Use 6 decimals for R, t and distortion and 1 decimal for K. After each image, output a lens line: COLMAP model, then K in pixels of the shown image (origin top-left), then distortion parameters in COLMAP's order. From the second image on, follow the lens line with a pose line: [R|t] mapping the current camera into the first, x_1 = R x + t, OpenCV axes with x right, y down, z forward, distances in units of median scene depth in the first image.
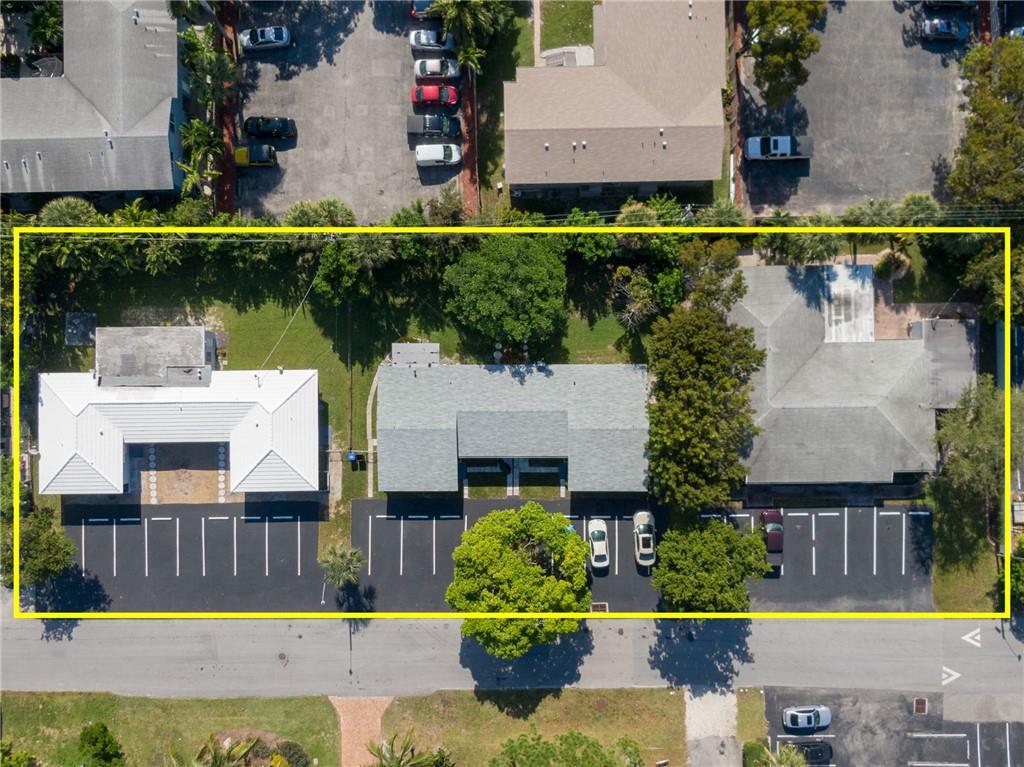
lens RADIAL K [[882.5, 0, 492.7], [0, 882.5, 380.8], [0, 0, 1]] dist [0.035827, -0.048440]
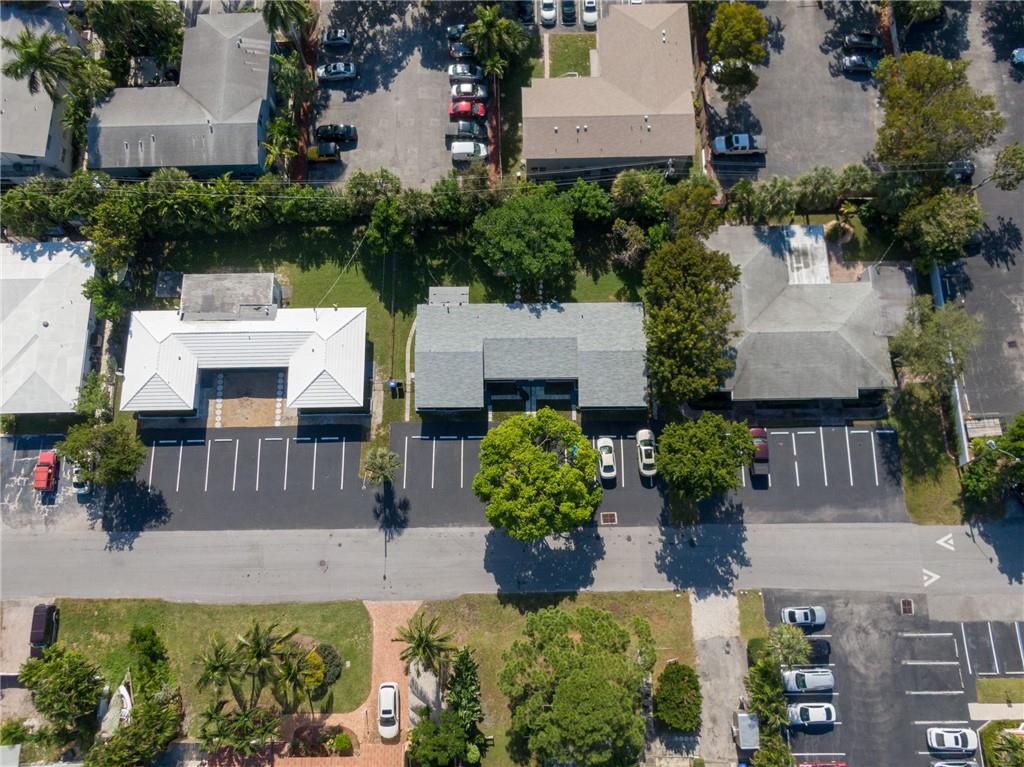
lens RADIAL K [[784.0, 0, 512.0], [0, 784.0, 383.5], [0, 0, 1]] dist [0.038236, -0.055273]
pose [[0.999991, -0.000676, 0.004166, -0.006245], [0.001673, 0.969709, -0.244256, 0.336677], [-0.003875, 0.244261, 0.969702, -0.002263]]
